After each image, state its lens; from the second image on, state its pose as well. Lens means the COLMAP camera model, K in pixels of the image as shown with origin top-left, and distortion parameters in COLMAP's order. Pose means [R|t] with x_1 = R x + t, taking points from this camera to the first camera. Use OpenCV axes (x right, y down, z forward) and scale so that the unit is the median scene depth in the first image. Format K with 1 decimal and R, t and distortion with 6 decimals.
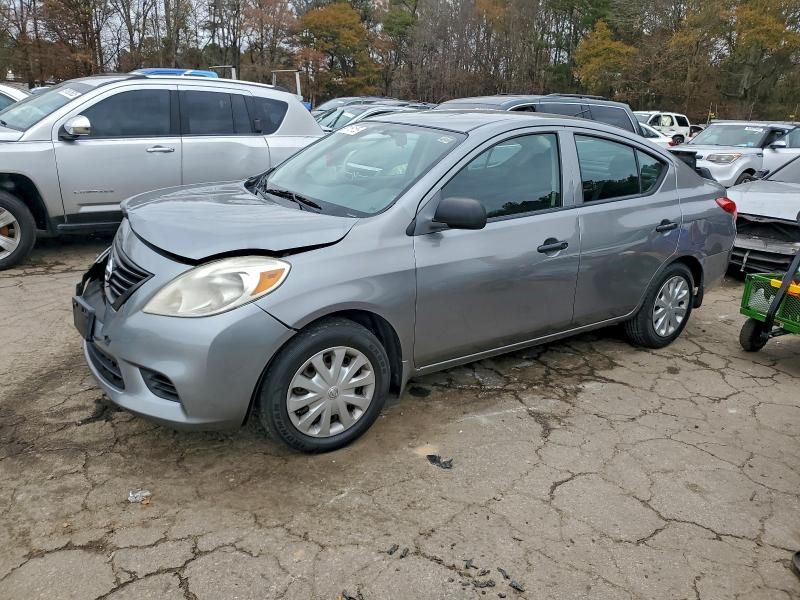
lens RADIAL K [[629.5, 0, 400.0], [0, 629.5, 300.0], [0, 0, 1]] dist [0.011383, -0.000103]
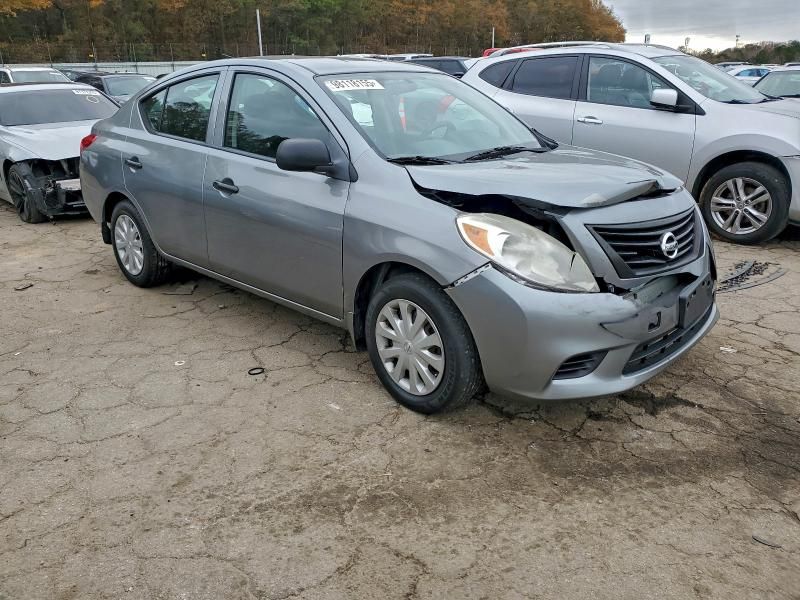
lens RADIAL K [[629.5, 0, 400.0], [0, 629.5, 300.0], [0, 0, 1]] dist [0.011383, -0.000103]
pose [[-0.207405, -0.384457, 0.899542, -1.249481], [0.295783, 0.851853, 0.432272, -0.497117], [-0.932468, 0.355724, -0.062963, 1.473343]]
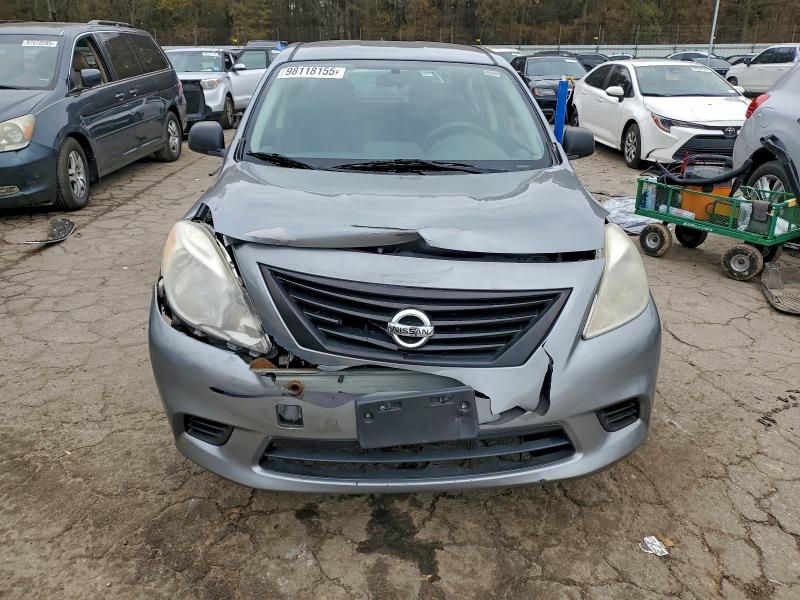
lens RADIAL K [[629.5, 0, 400.0], [0, 629.5, 300.0], [0, 0, 1]] dist [0.011383, -0.000103]
pose [[0.525316, -0.356298, 0.772719, -0.945607], [0.275068, 0.930461, 0.242033, -0.228971], [-0.805221, 0.085407, 0.586792, 0.659671]]
